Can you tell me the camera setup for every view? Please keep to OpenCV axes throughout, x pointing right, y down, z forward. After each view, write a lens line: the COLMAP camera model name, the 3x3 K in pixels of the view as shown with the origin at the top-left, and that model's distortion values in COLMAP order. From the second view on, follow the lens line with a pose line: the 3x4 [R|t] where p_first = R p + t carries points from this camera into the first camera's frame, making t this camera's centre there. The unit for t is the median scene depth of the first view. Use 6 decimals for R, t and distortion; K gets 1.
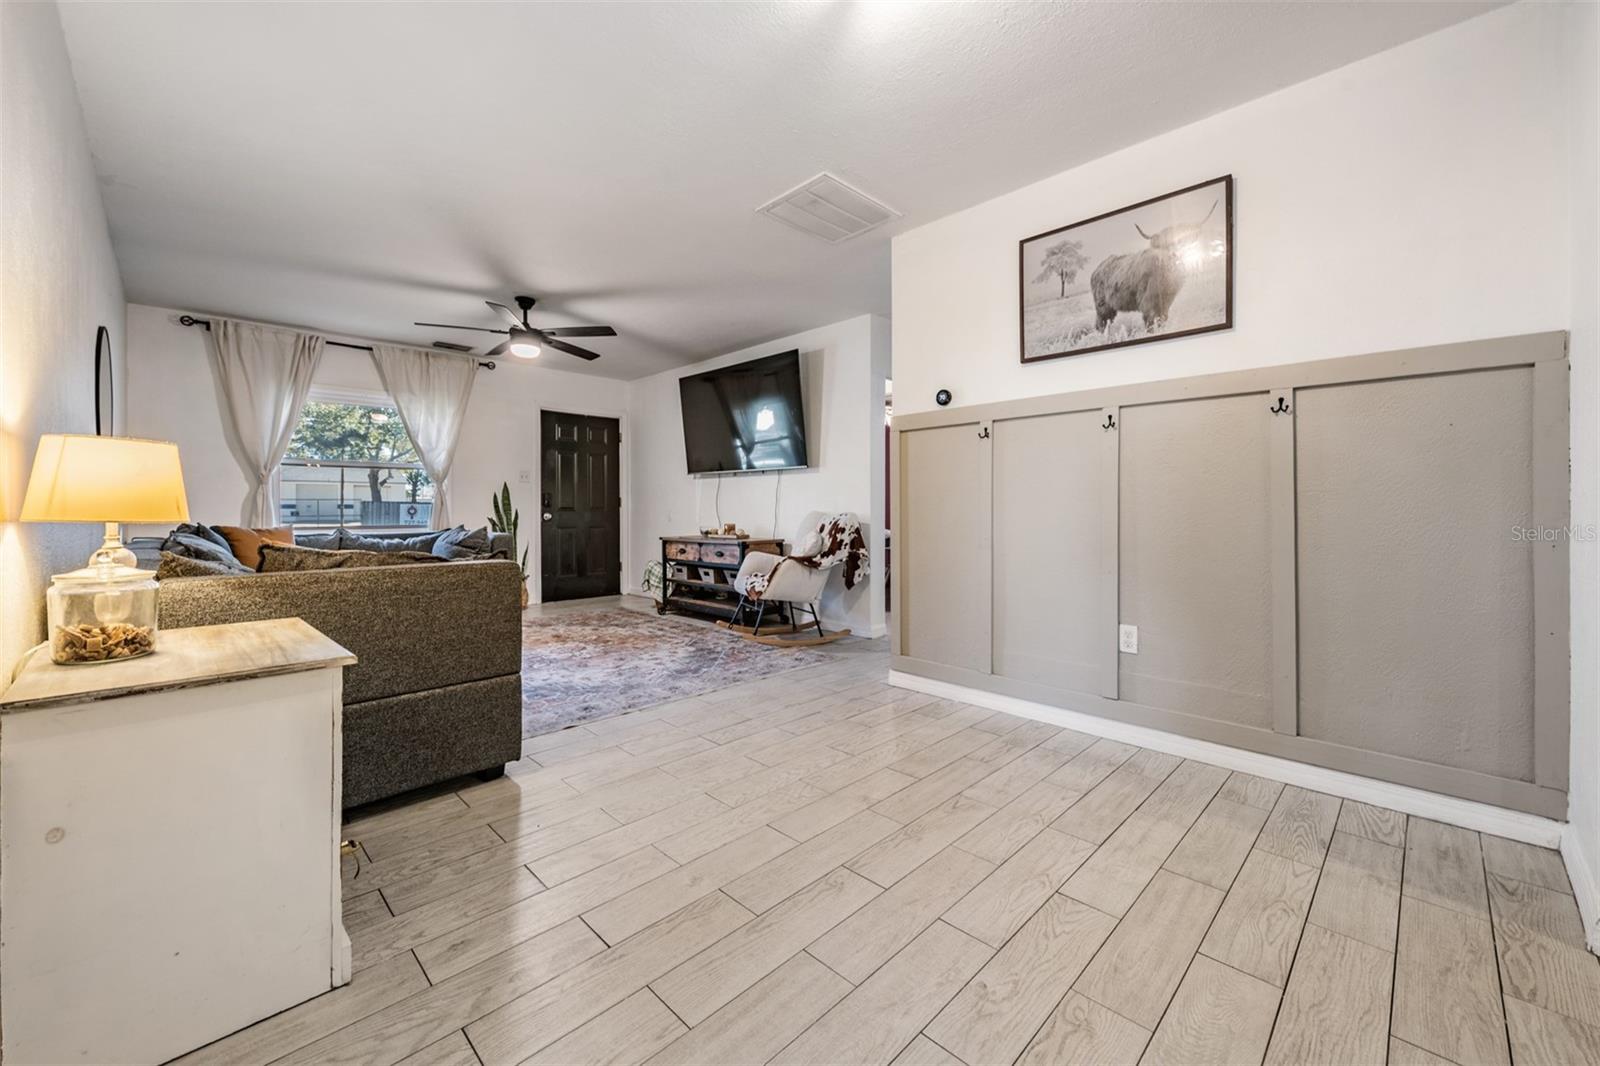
lens RADIAL K [[634.4, 0, 805.2], [0, 634.4, 527.1], [0, 0, 1]] dist [-0.001094, -0.000307]
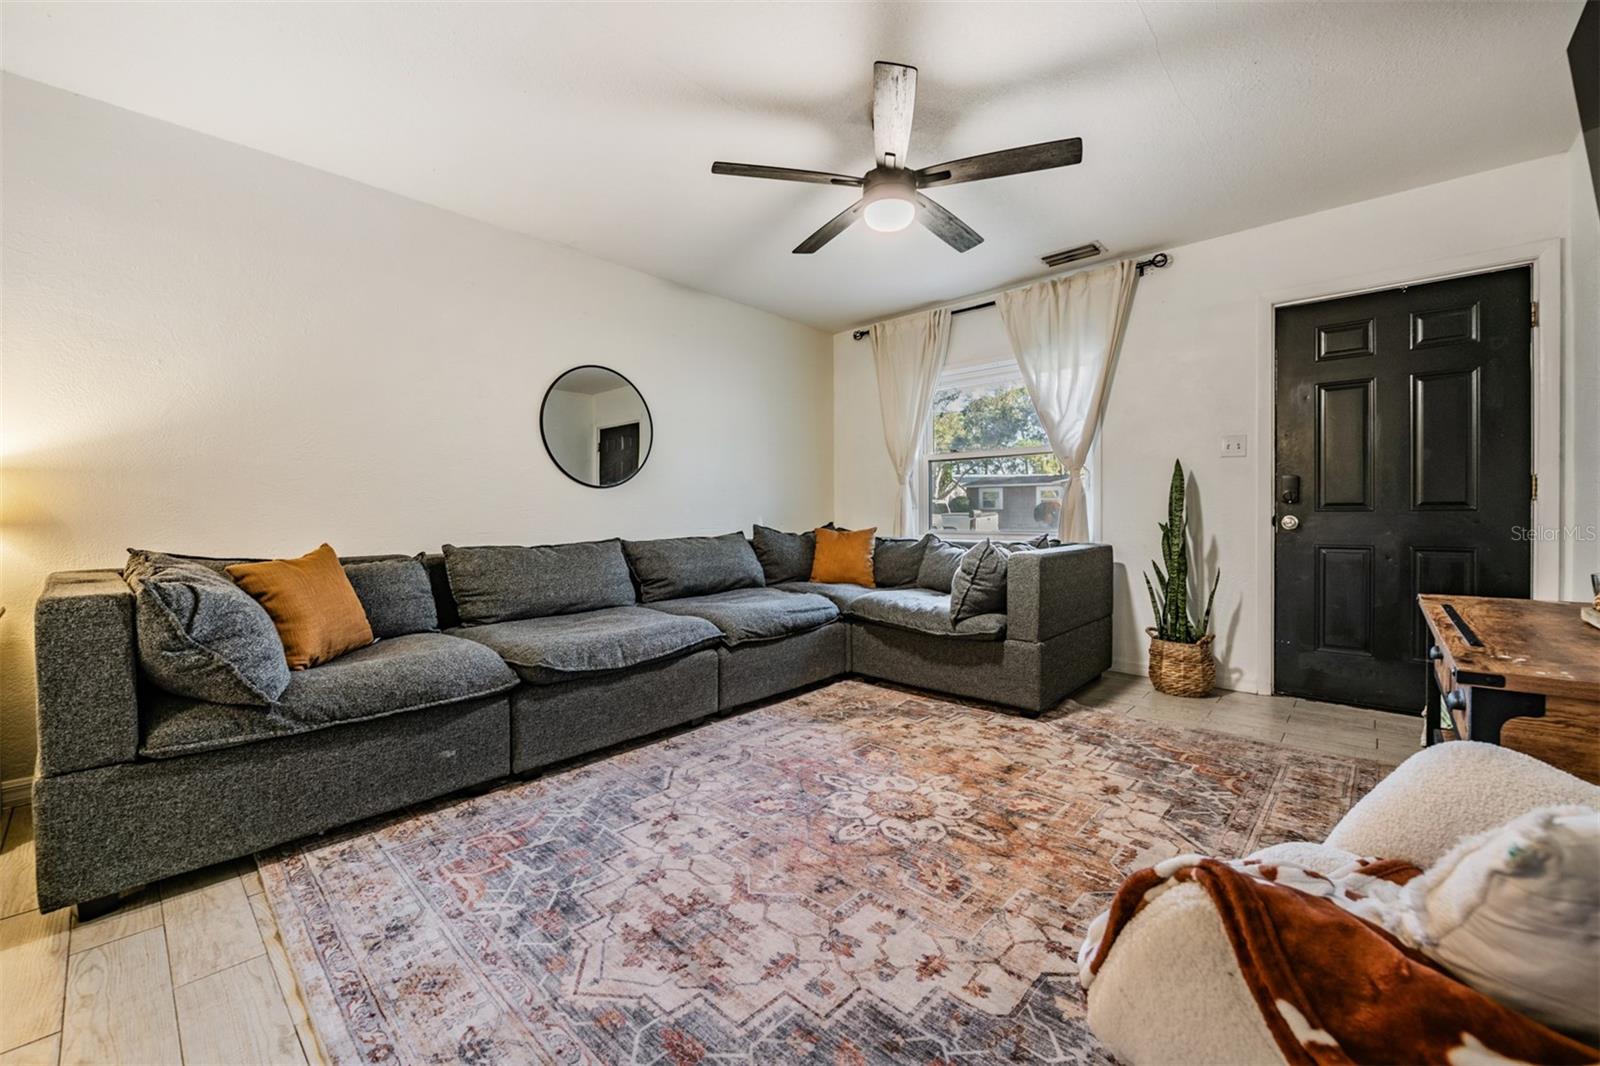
lens RADIAL K [[634.4, 0, 805.2], [0, 634.4, 527.1], [0, 0, 1]] dist [-0.001094, -0.000307]
pose [[0.053447, 0.021689, -0.998335, 0.064882], [-0.025174, 0.999476, 0.020366, -0.013702], [0.998253, 0.024044, 0.053965, 0.599263]]
